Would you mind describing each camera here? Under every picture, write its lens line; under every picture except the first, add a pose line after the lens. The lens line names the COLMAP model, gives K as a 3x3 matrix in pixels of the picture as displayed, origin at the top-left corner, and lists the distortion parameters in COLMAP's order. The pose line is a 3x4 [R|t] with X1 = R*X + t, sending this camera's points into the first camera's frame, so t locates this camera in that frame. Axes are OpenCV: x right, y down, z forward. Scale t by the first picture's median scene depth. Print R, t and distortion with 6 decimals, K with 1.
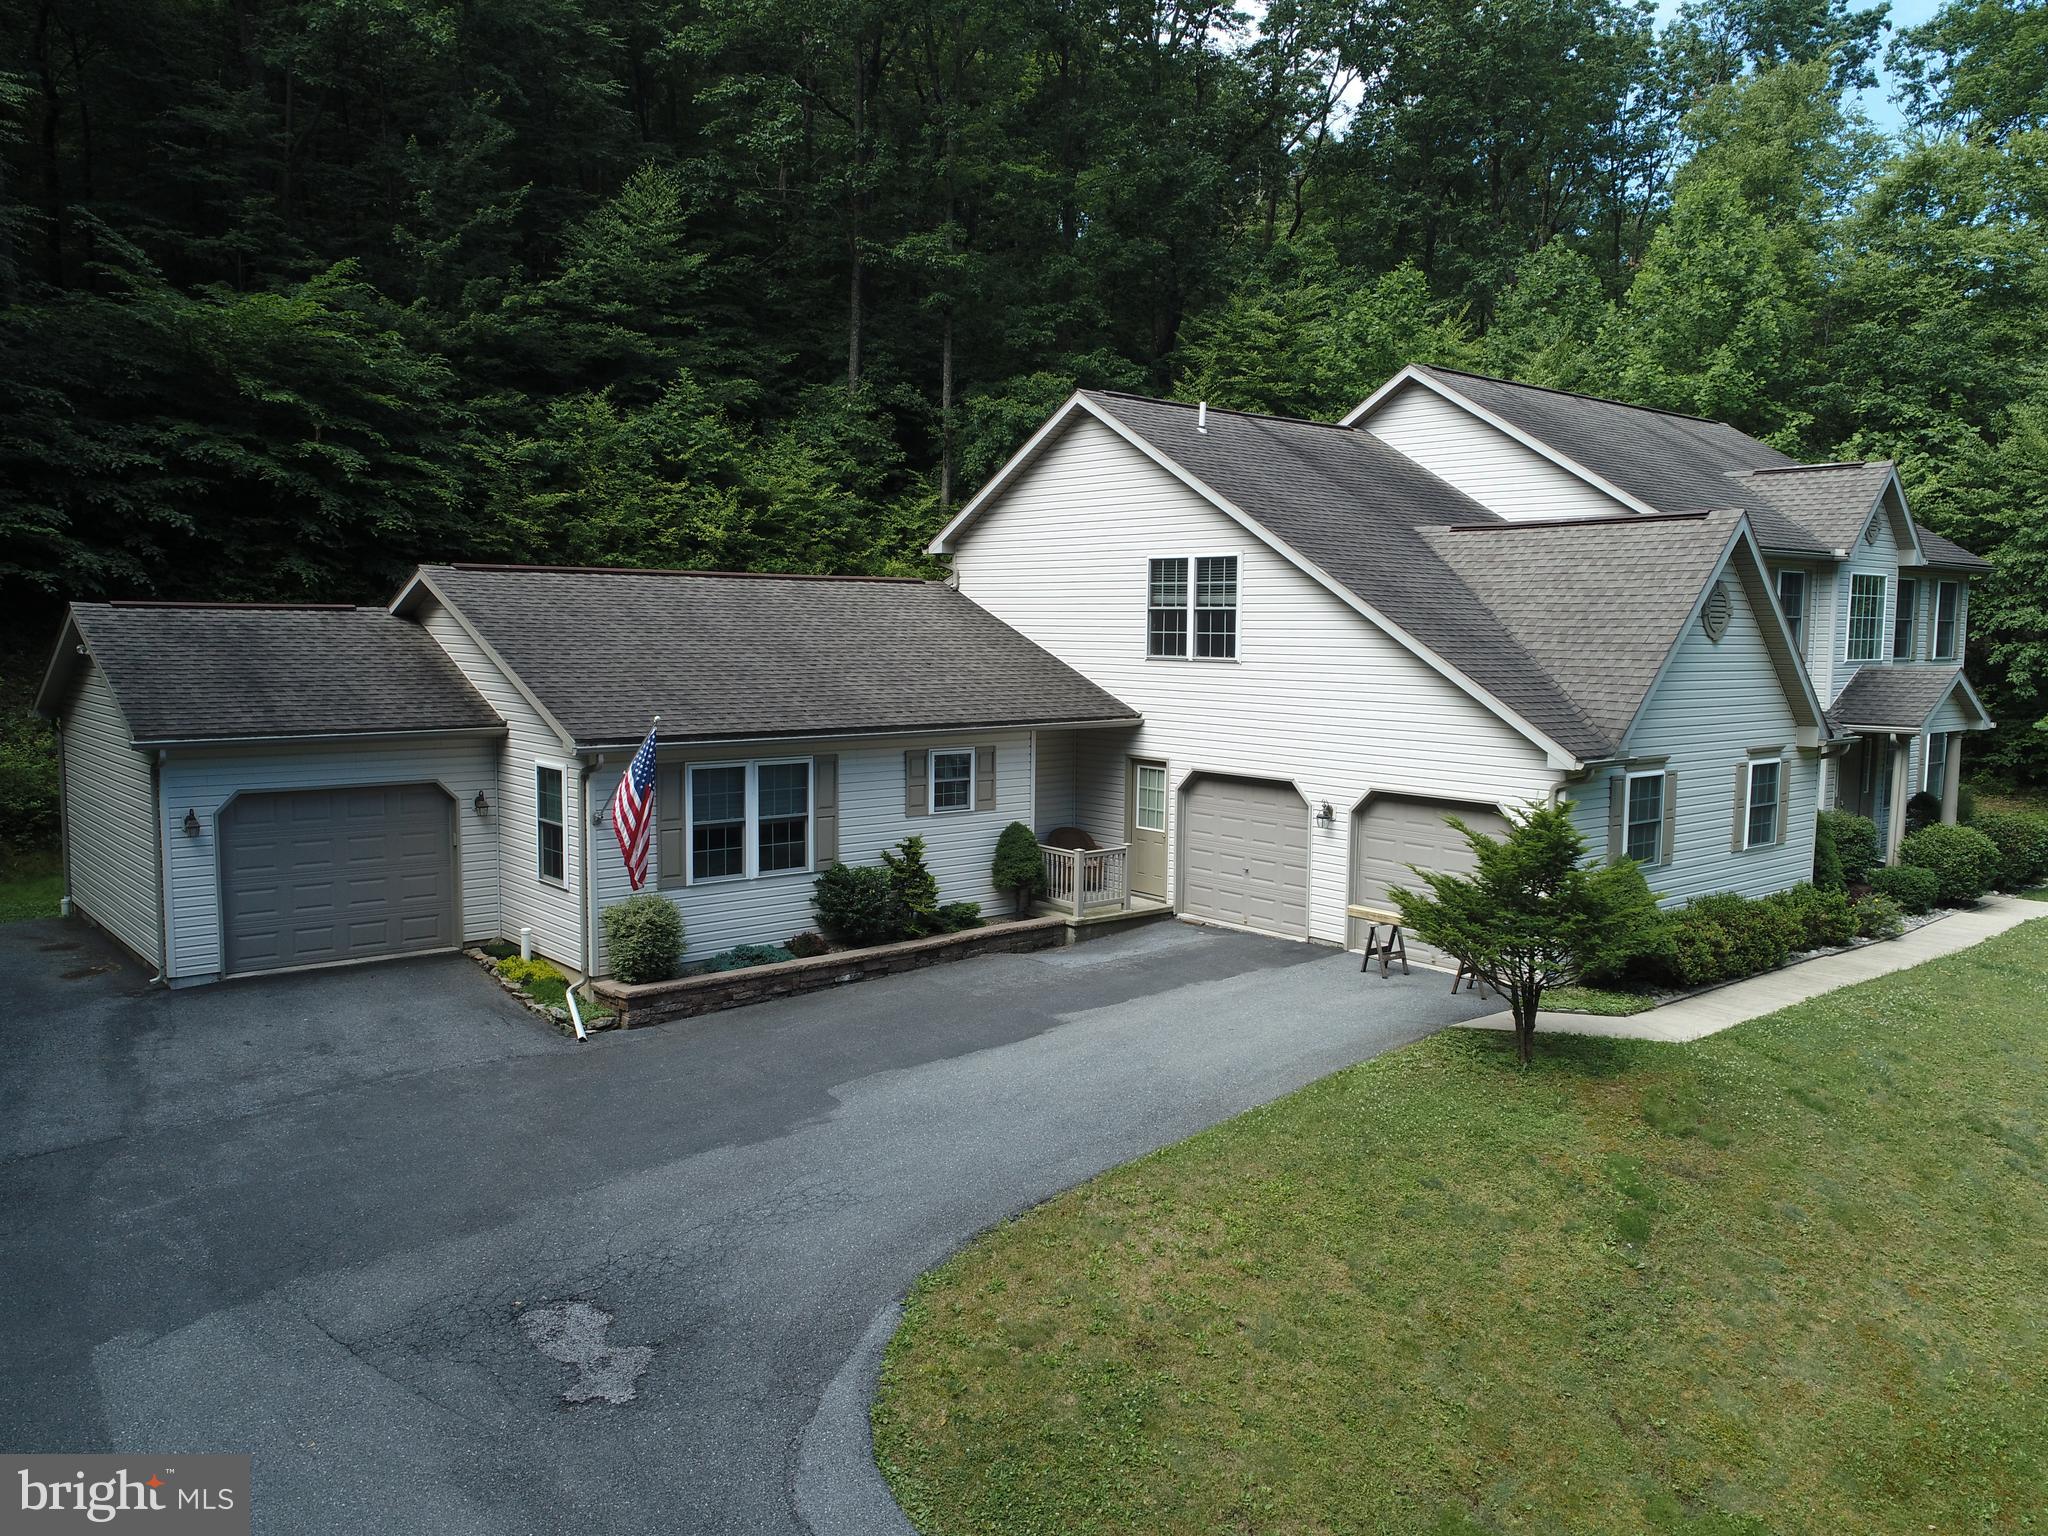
lens RADIAL K [[1548.2, 0, 1018.5], [0, 1548.2, 778.3], [0, 0, 1]] dist [0.000411, 0.001260]
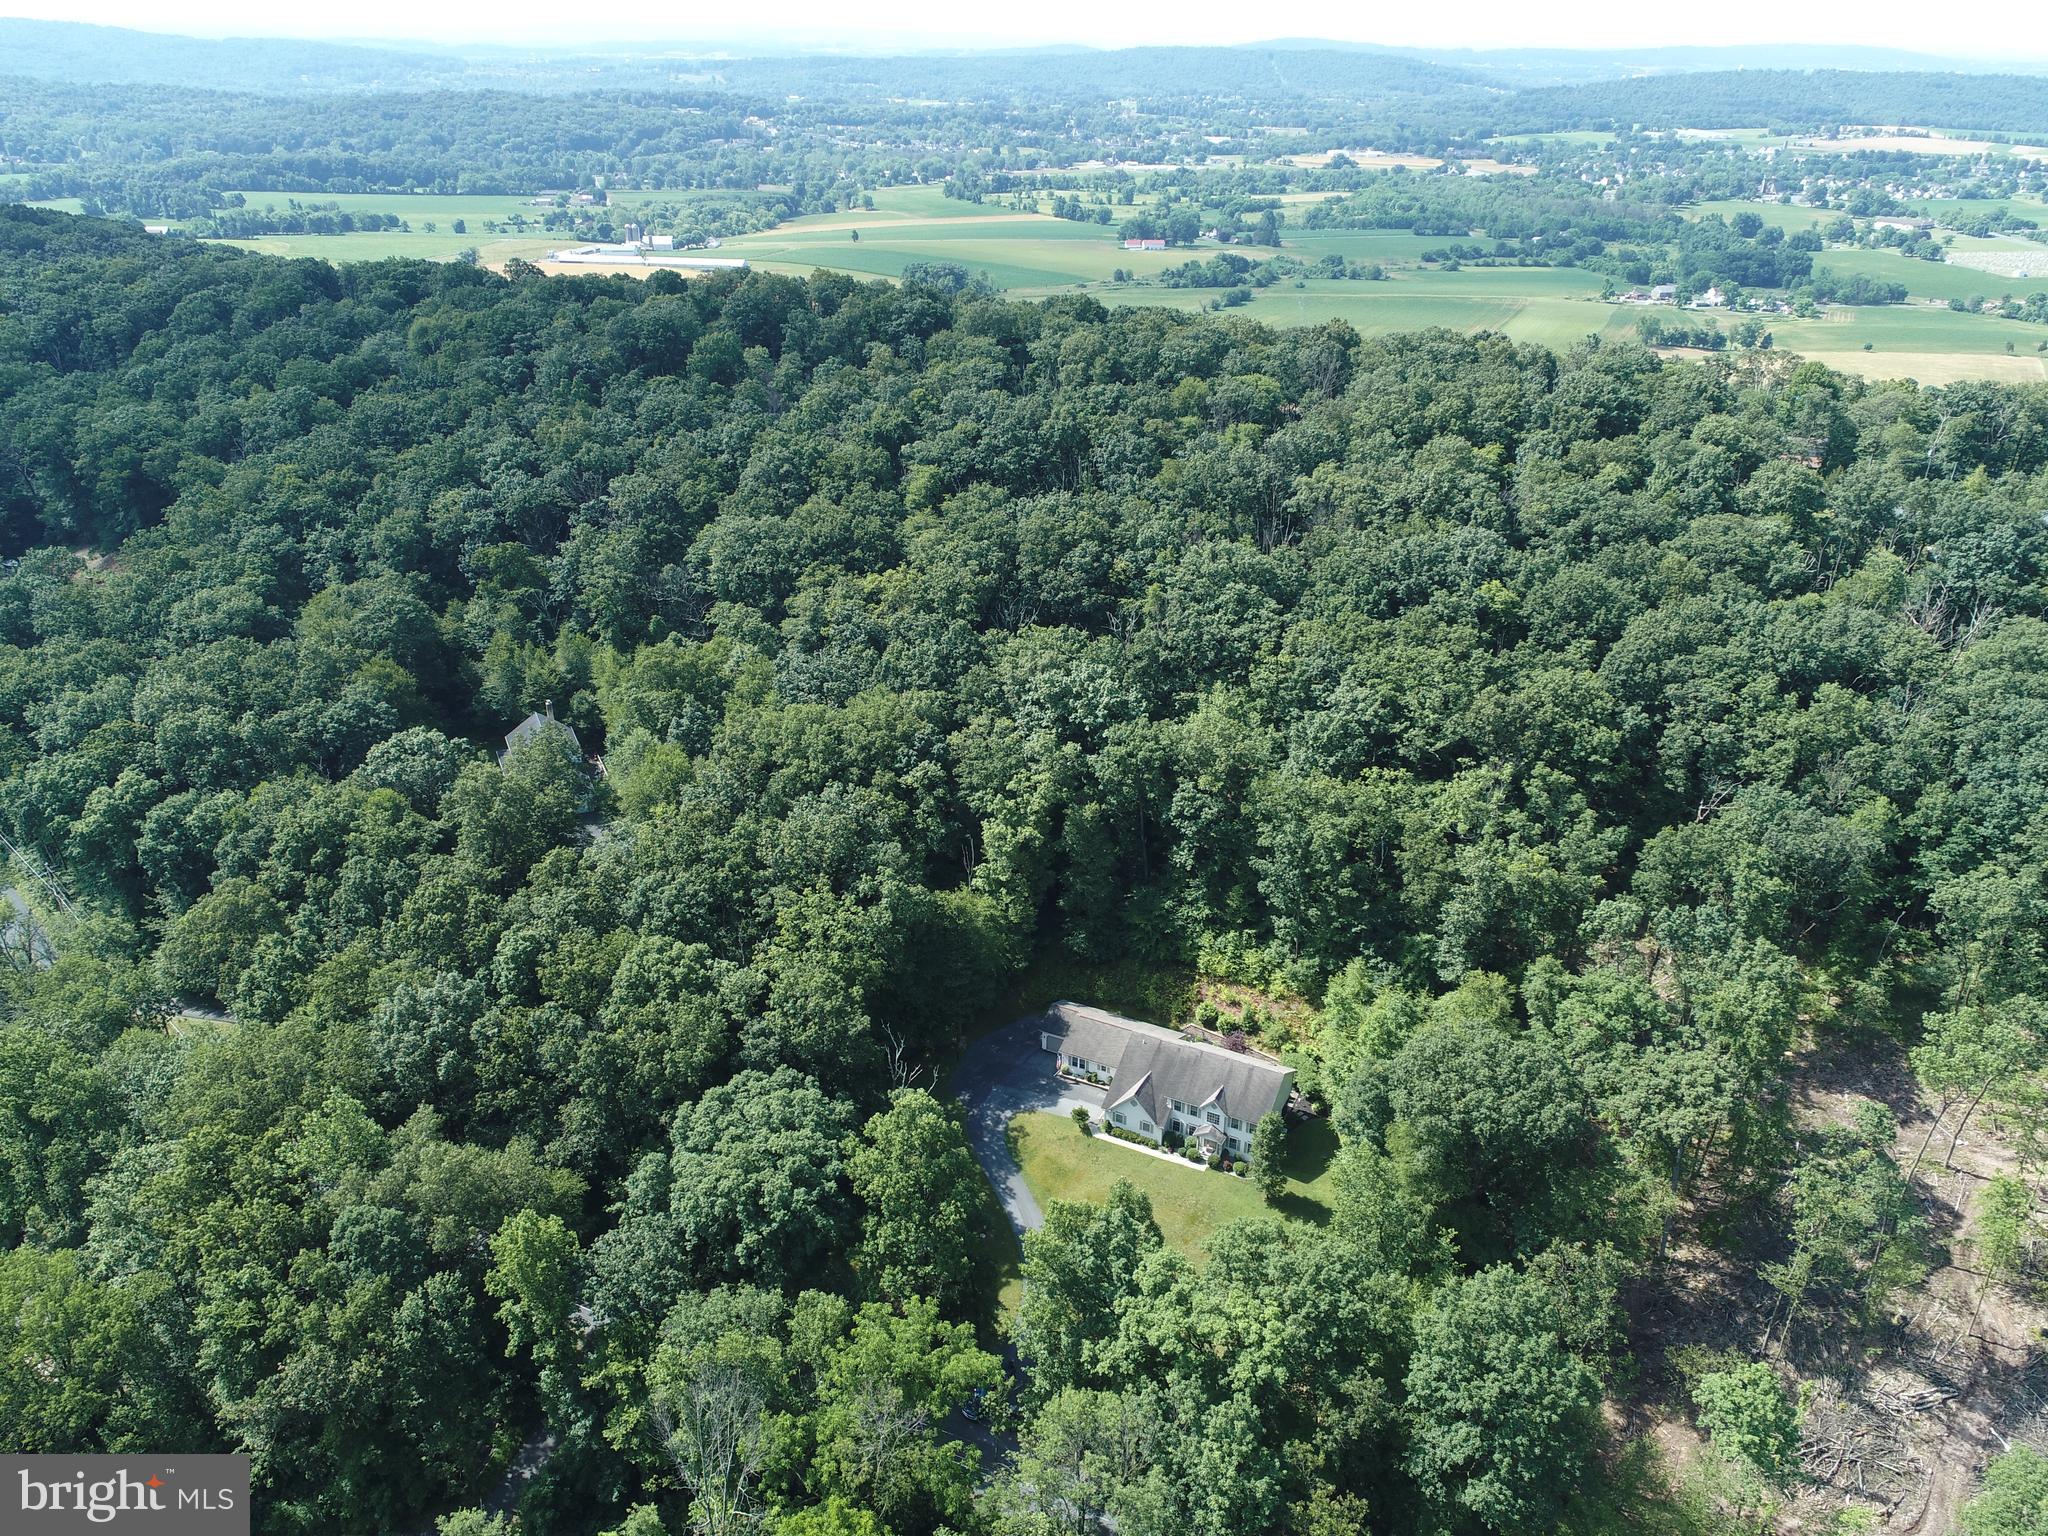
lens RADIAL K [[1548.2, 0, 1018.2], [0, 1548.2, 770.8], [0, 0, 1]] dist [0.000411, 0.001260]
pose [[0.396624, 0.391727, -0.830205, 6.110762], [-0.094647, 0.917011, 0.387469, -4.686526], [0.913089, -0.075103, 0.400784, -2.661958]]
